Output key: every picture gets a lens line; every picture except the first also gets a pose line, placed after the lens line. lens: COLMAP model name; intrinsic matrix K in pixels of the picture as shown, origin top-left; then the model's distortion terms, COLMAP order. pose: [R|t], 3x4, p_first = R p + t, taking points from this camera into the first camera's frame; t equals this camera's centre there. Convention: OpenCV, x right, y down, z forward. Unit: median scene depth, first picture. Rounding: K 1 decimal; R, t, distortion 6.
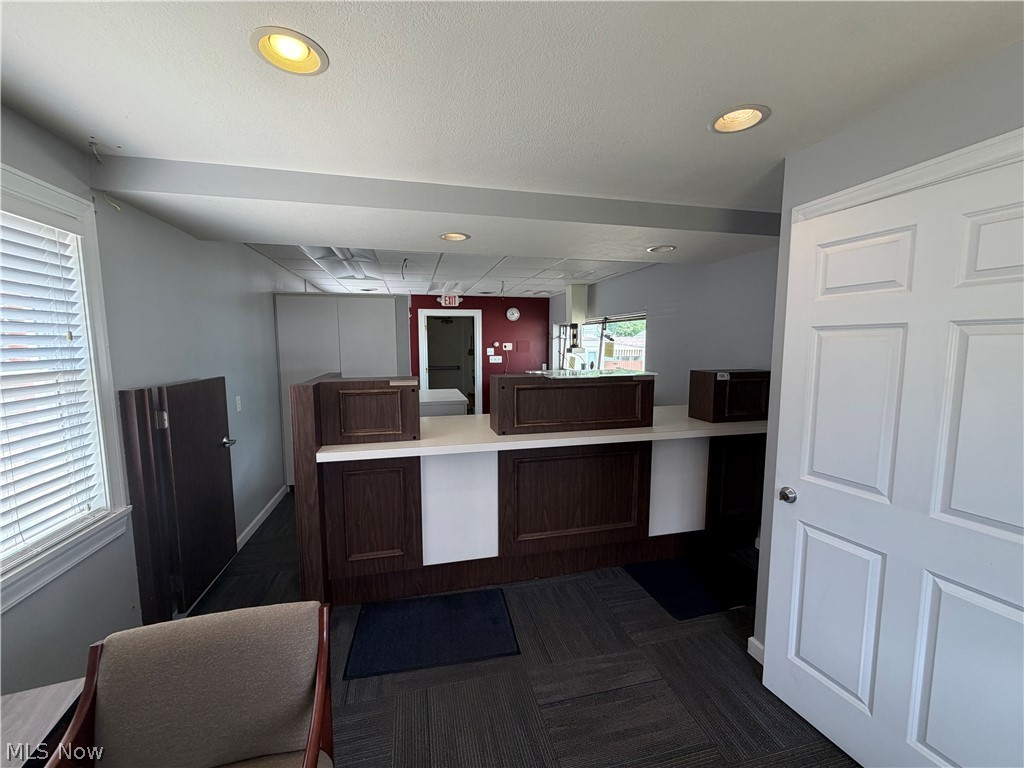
lens RADIAL K [[409.7, 0, 508.6], [0, 409.7, 386.6], [0, 0, 1]] dist [-0.000706, 0.000366]
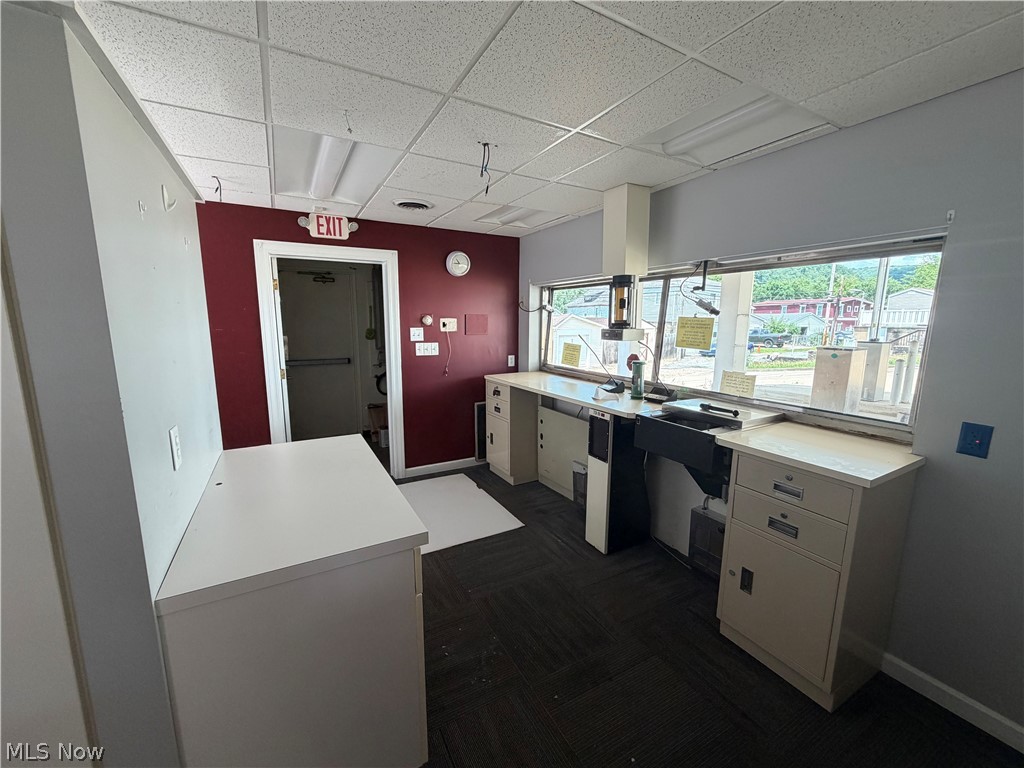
lens RADIAL K [[409.7, 0, 508.6], [0, 409.7, 386.6], [0, 0, 1]] dist [-0.000706, 0.000366]
pose [[0.964157, -0.035077, 0.263003, -0.071614], [0.020355, 0.998080, 0.058495, -0.047355], [-0.264550, -0.051045, 0.963020, 0.464978]]
